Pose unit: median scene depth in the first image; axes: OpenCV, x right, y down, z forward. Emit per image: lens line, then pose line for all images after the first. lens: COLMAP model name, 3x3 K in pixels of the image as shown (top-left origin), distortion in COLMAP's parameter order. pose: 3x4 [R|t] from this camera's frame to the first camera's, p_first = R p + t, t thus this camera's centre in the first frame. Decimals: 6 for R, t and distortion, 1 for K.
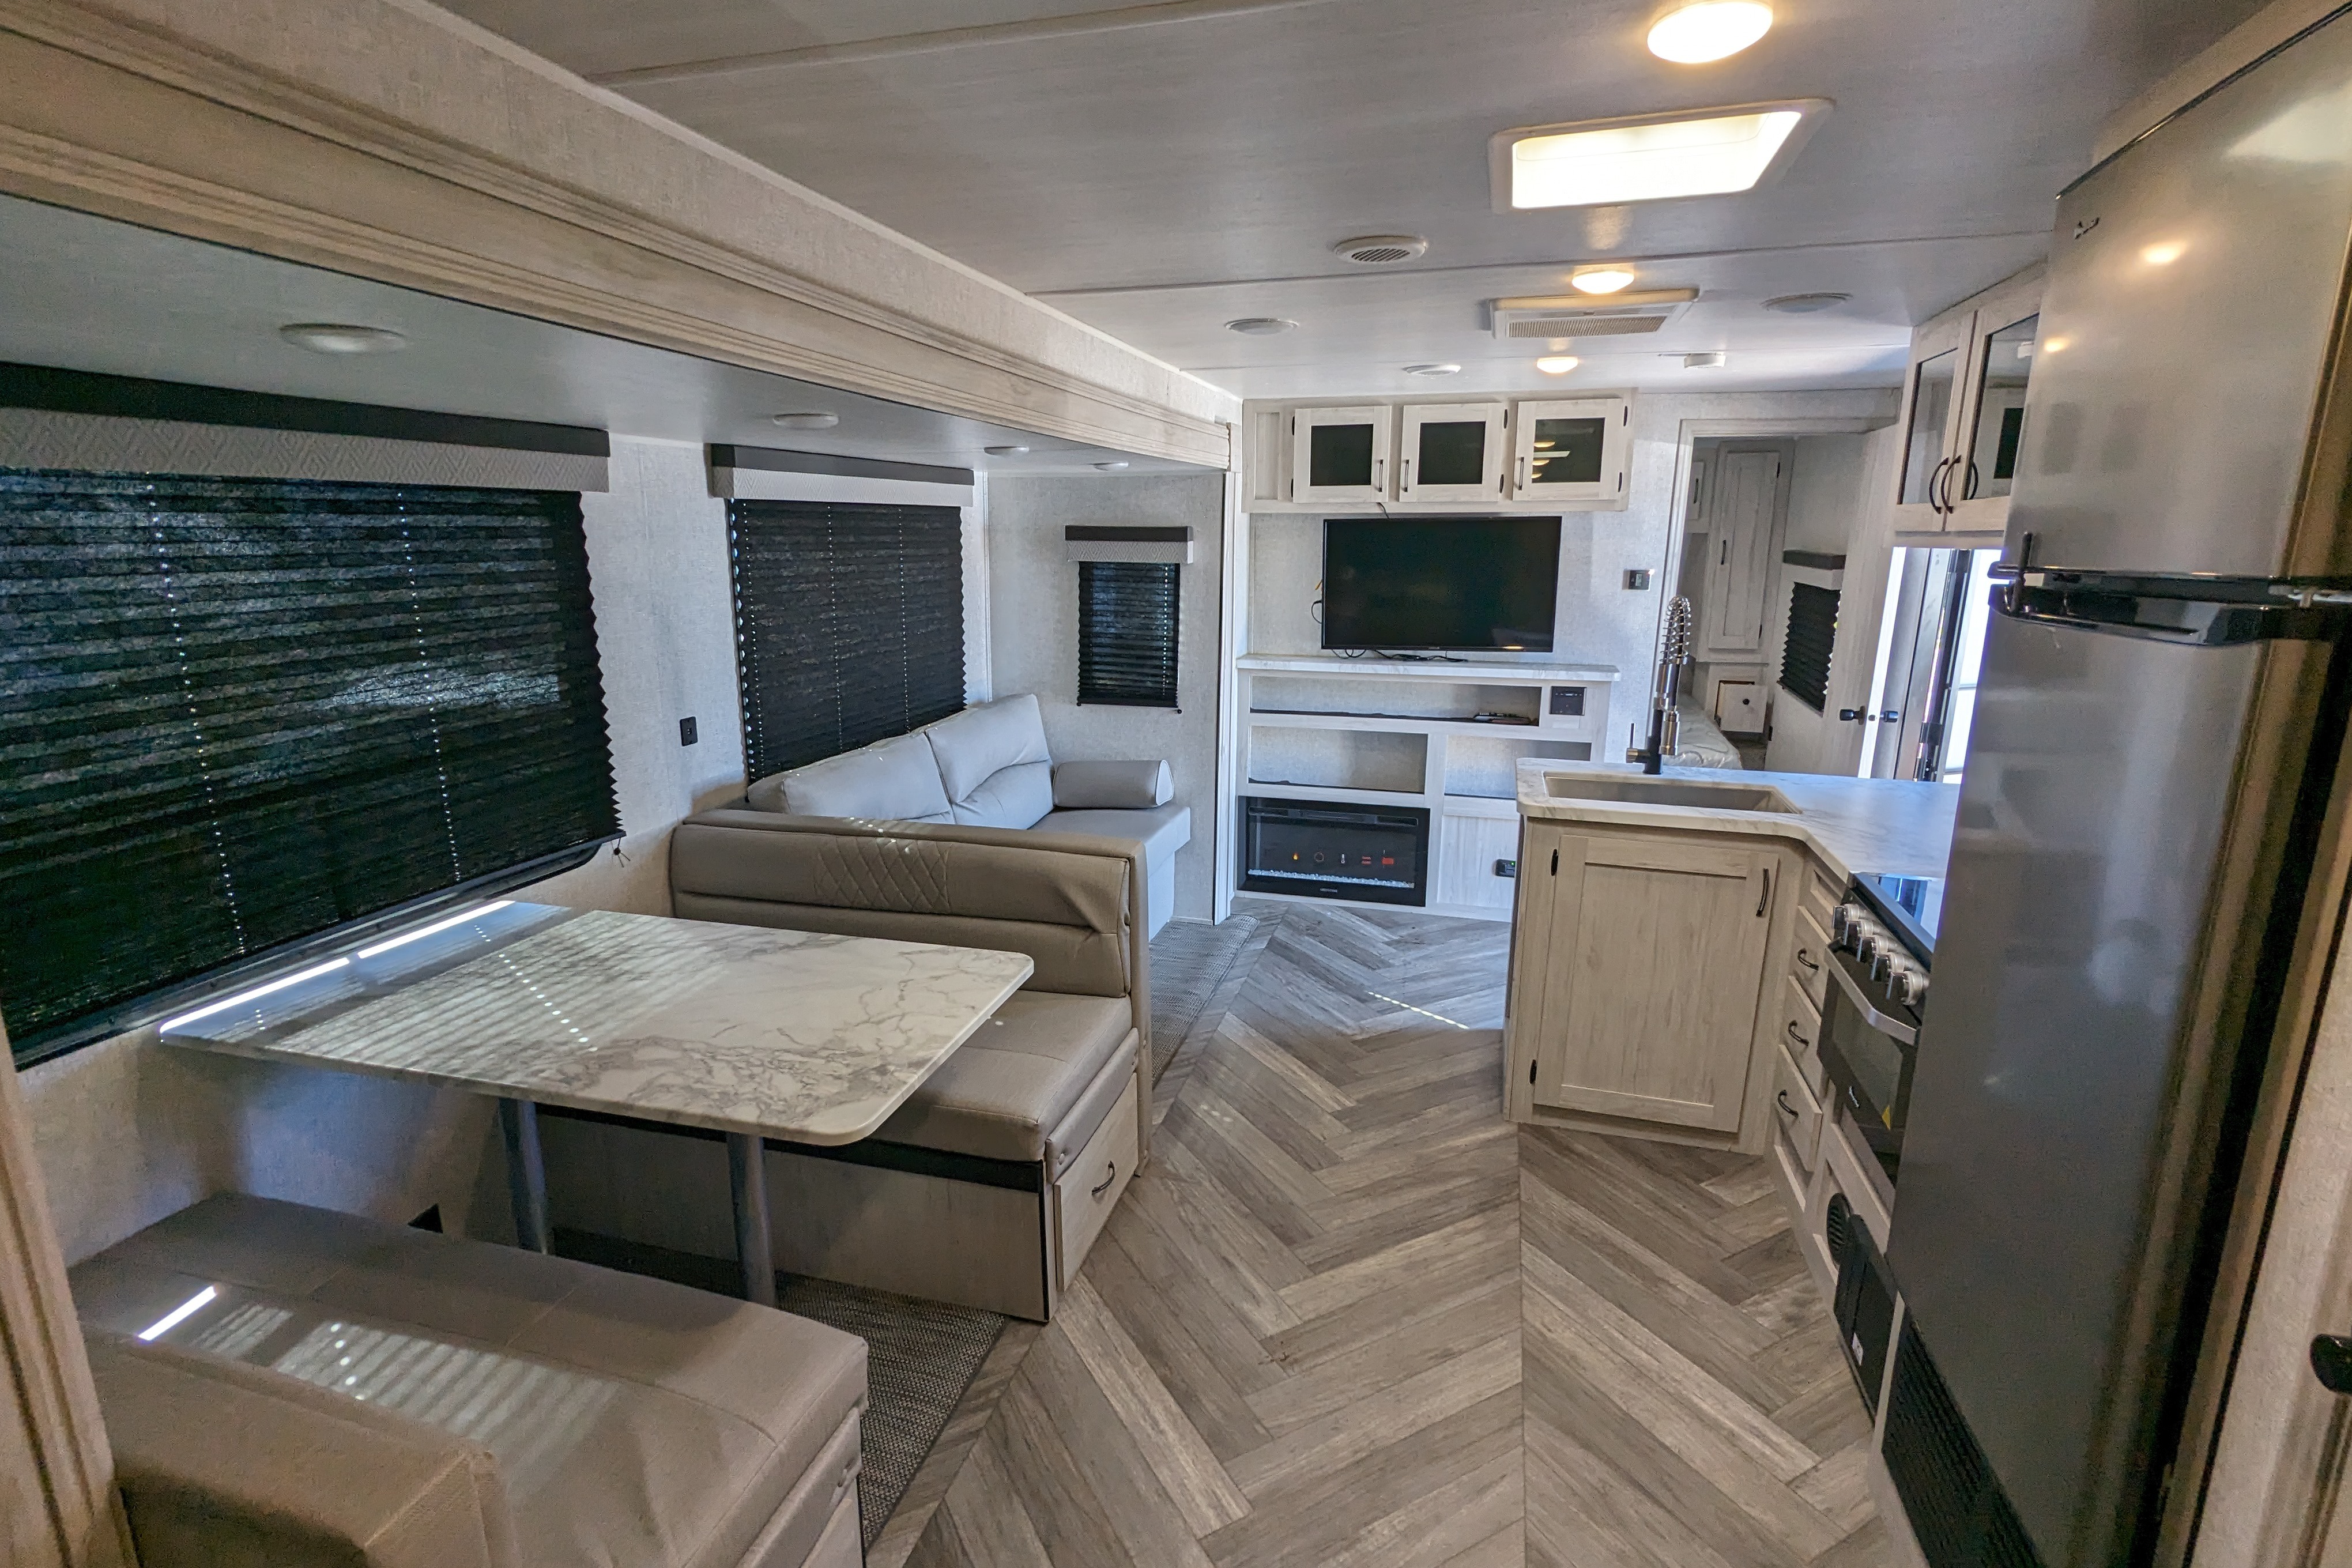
lens RADIAL K [[1114.5, 0, 1174.4], [0, 1114.5, 798.0], [0, 0, 1]] dist [0.001223, -0.000922]
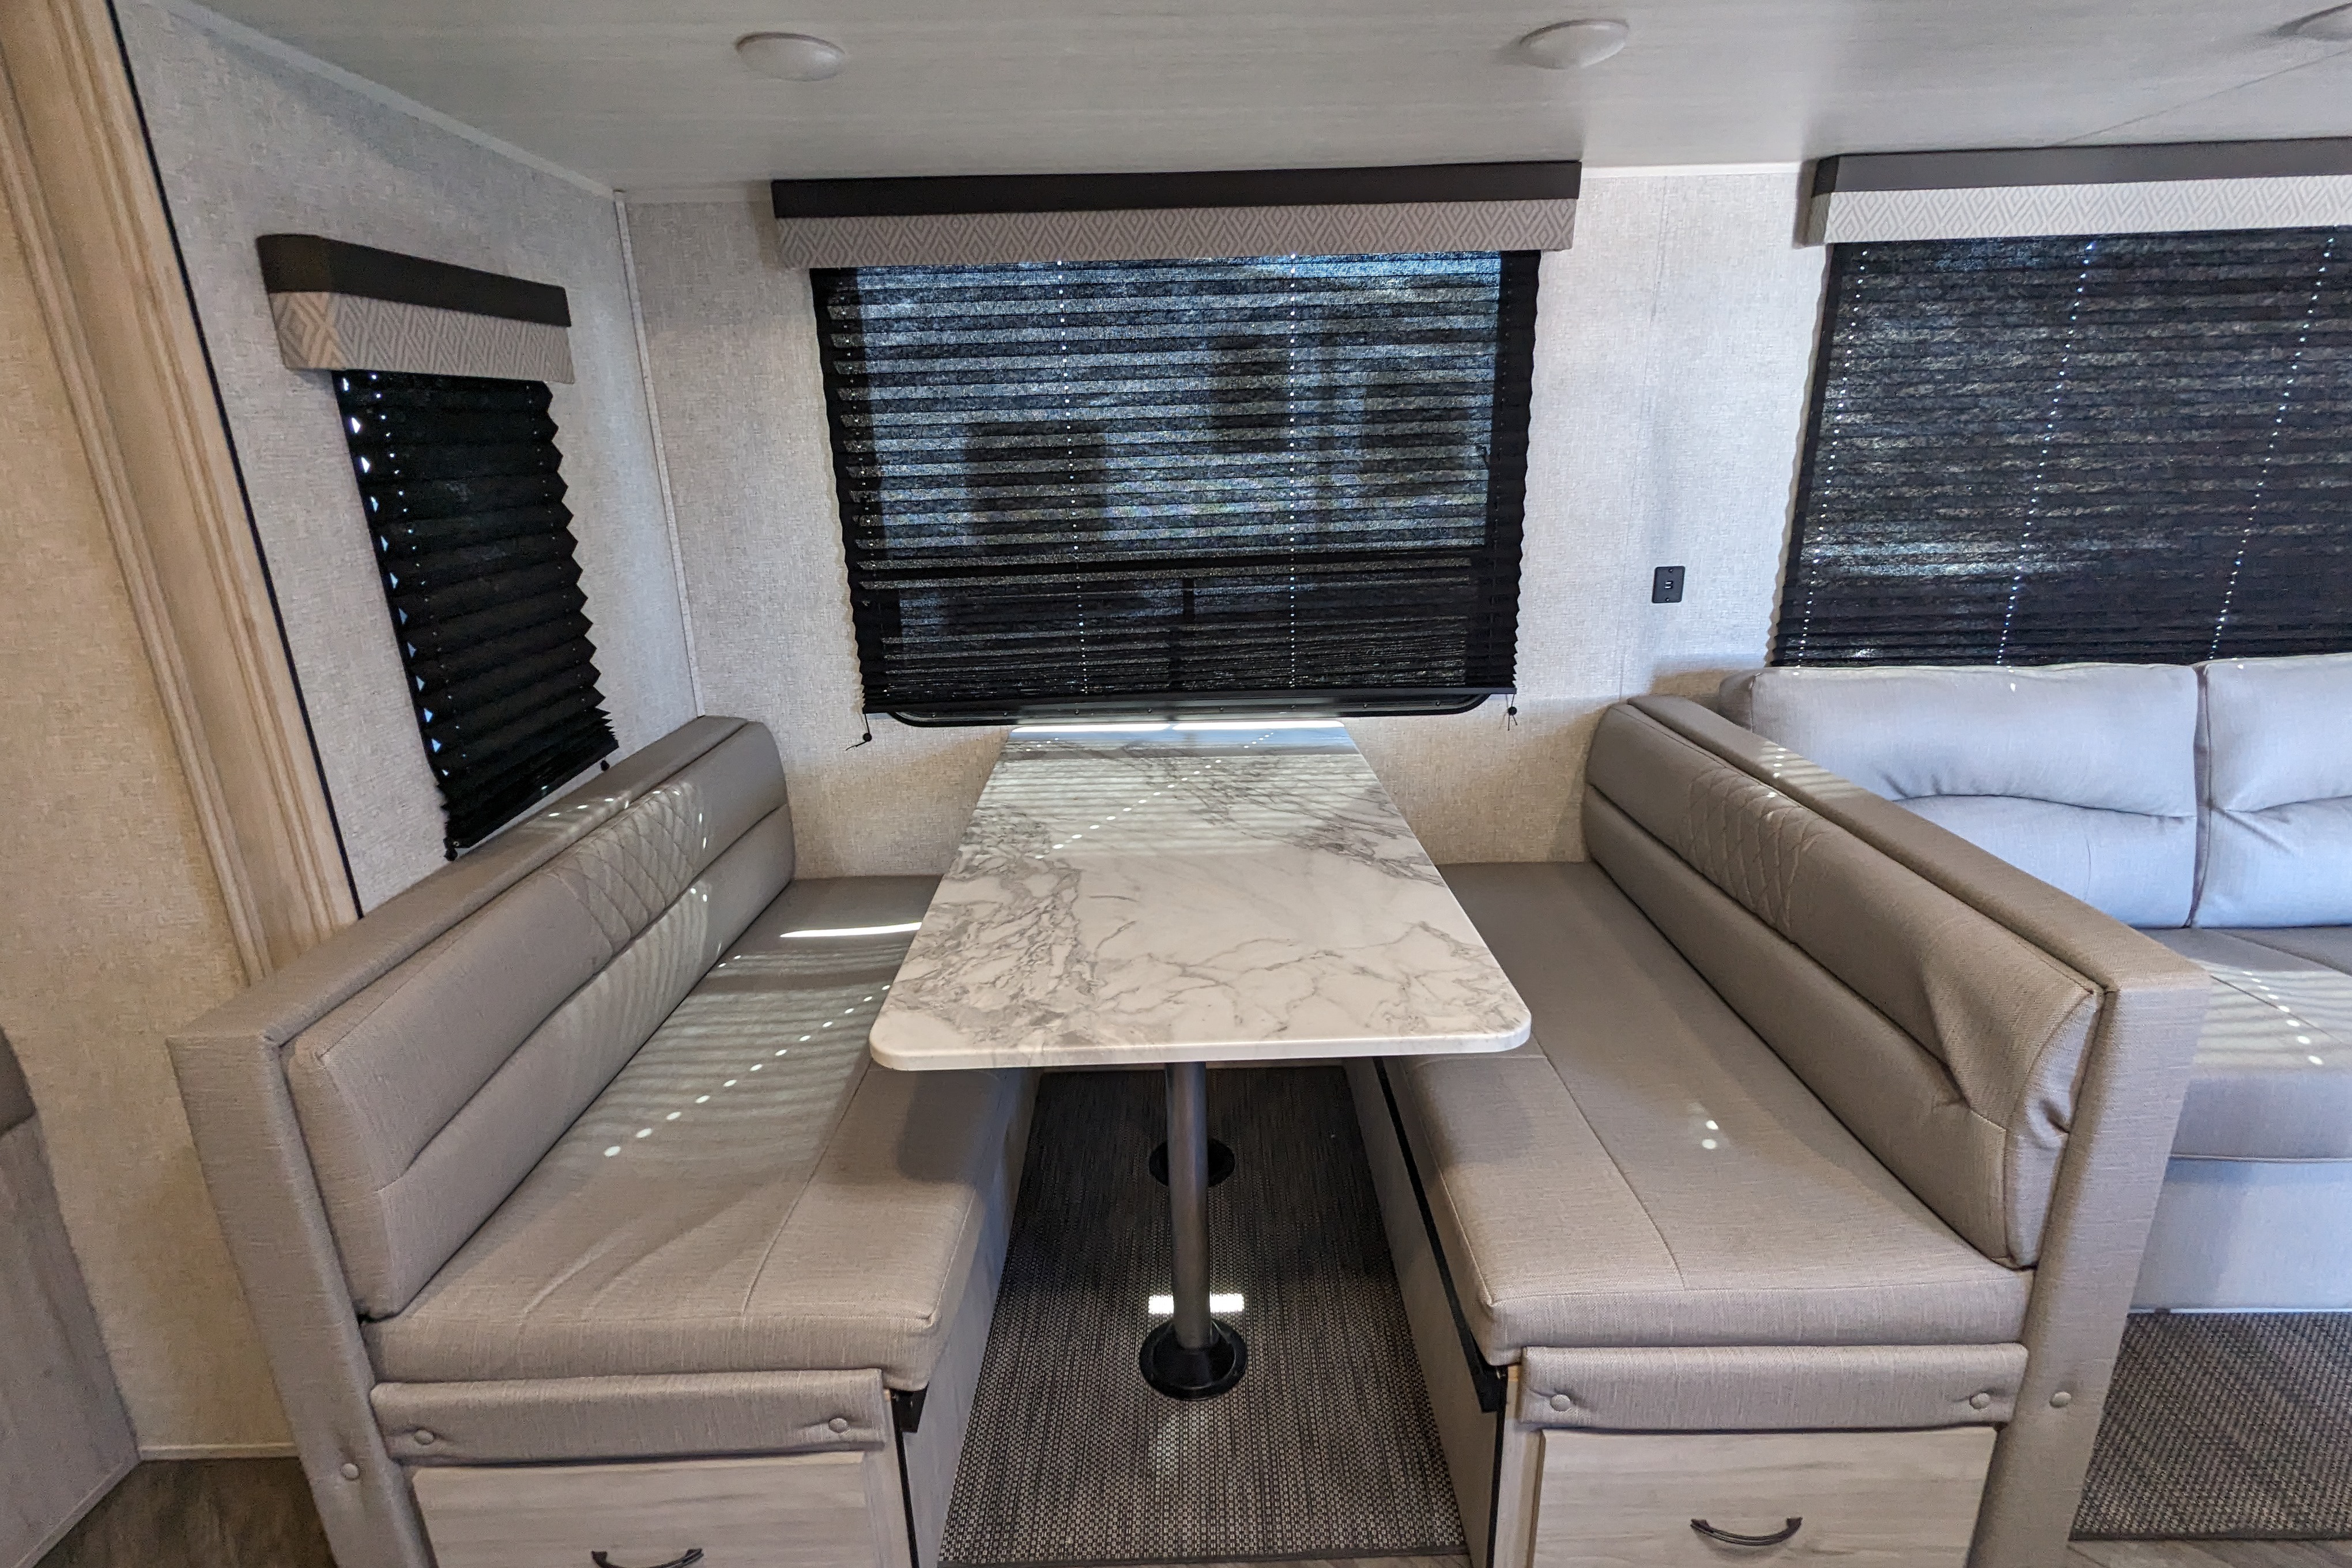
lens RADIAL K [[1114.5, 0, 1184.4], [0, 1114.5, 791.8], [0, 0, 1]] dist [0.001223, -0.000922]
pose [[0.277447, 0.288208, -0.916493, 0.279161], [-0.200512, 0.950307, 0.238141, -0.056933], [0.939584, 0.117696, 0.321449, 0.656226]]
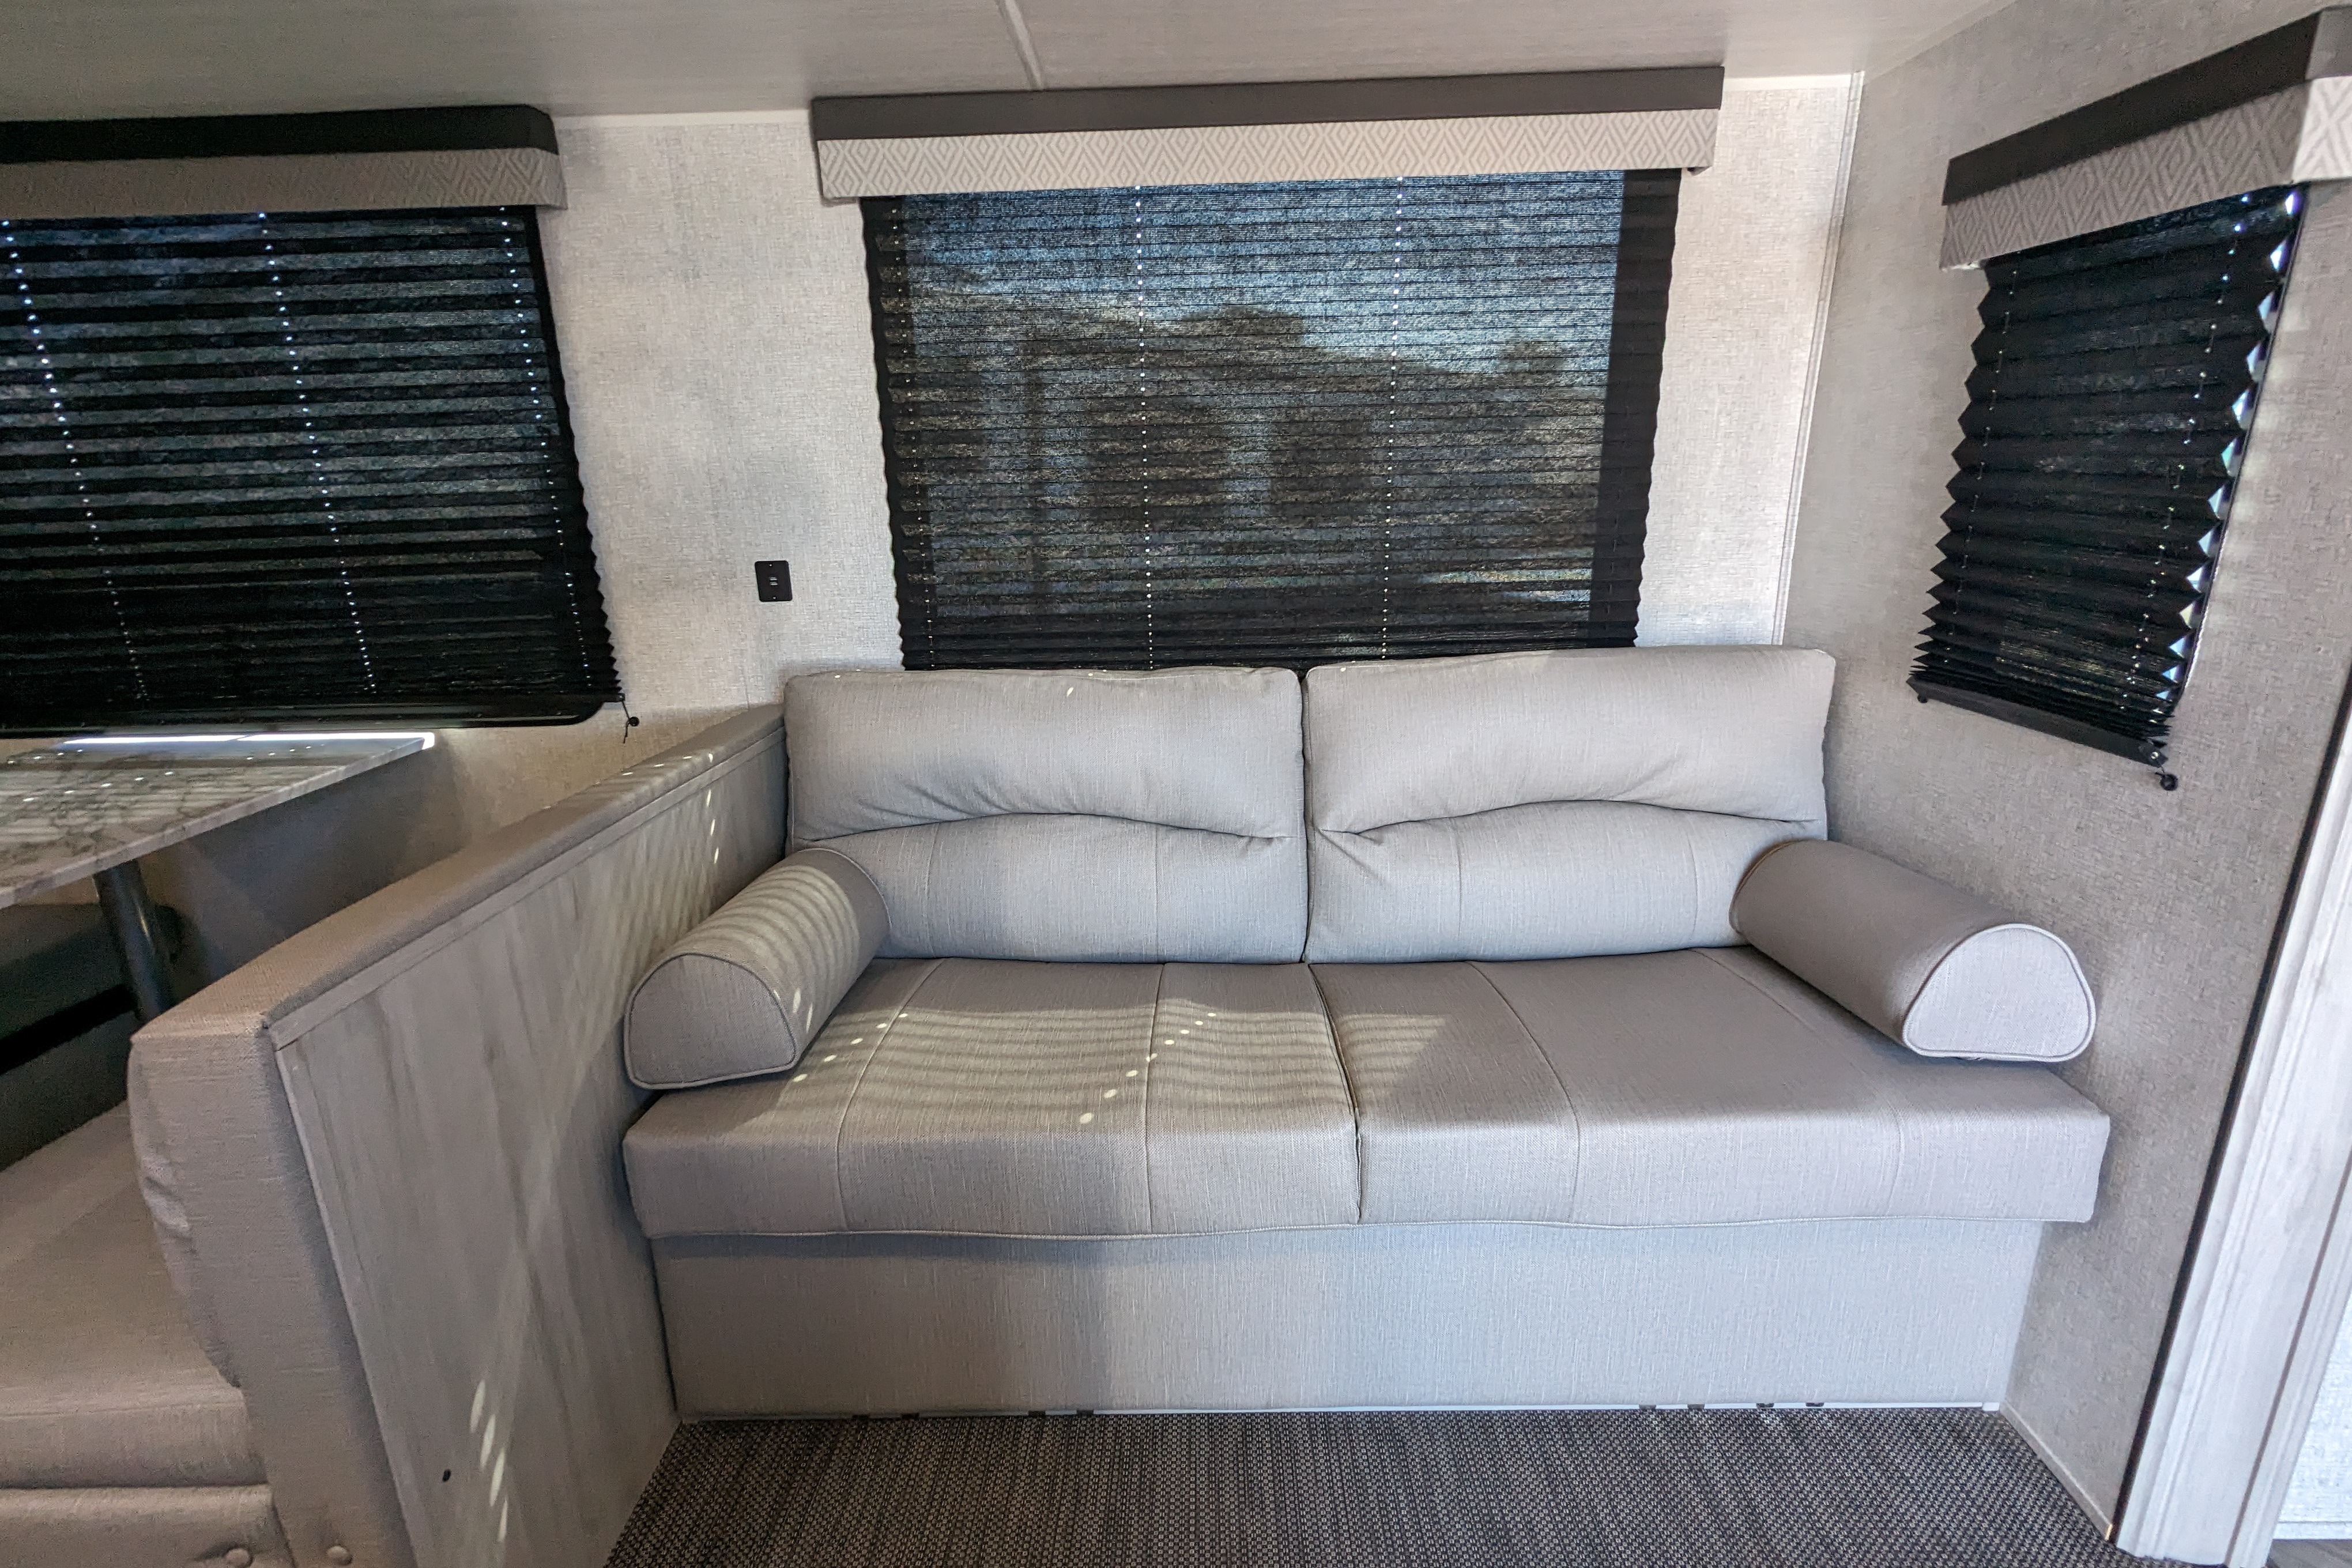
lens RADIAL K [[1114.5, 0, 1172.1], [0, 1114.5, 791.6], [0, 0, 1]] dist [0.001223, -0.000922]
pose [[0.273094, 0.255750, -0.927368, 0.403778], [-0.200906, 0.957918, 0.205011, -0.173825], [0.940774, 0.130326, 0.312983, 1.440226]]
